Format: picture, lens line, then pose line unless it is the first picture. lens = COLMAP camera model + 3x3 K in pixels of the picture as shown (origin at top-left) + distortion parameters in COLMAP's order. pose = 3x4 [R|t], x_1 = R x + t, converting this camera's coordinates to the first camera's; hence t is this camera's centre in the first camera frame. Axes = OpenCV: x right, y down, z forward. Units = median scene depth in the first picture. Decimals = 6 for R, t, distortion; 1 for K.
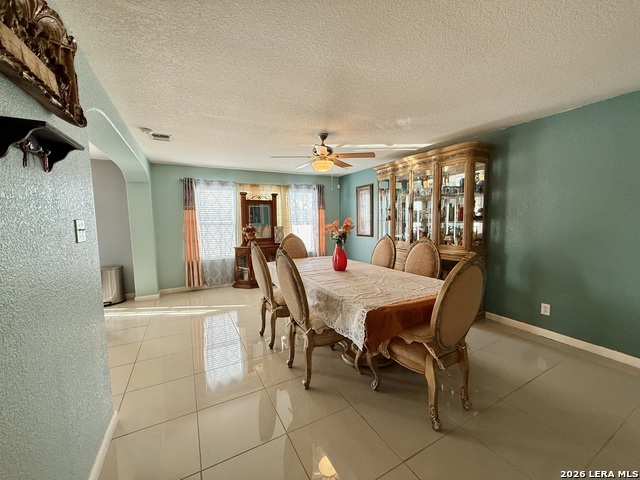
lens RADIAL K [[255.0, 0, 317.7], [0, 255.0, 239.8], [0, 0, 1]] dist [-0.001814, 0.000295]
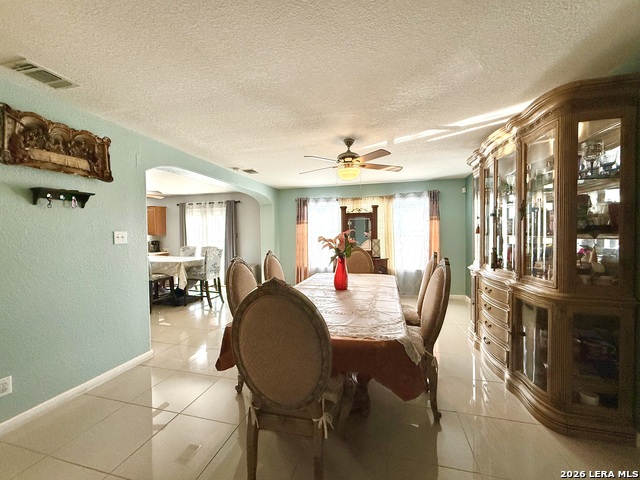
lens RADIAL K [[255.0, 0, 316.1], [0, 255.0, 239.9], [0, 0, 1]] dist [-0.001814, 0.000295]
pose [[0.738386, 0.021919, -0.674022, 0.328716], [-0.055135, 0.998088, -0.027943, -0.011619], [0.672121, 0.057795, 0.738182, 0.150023]]
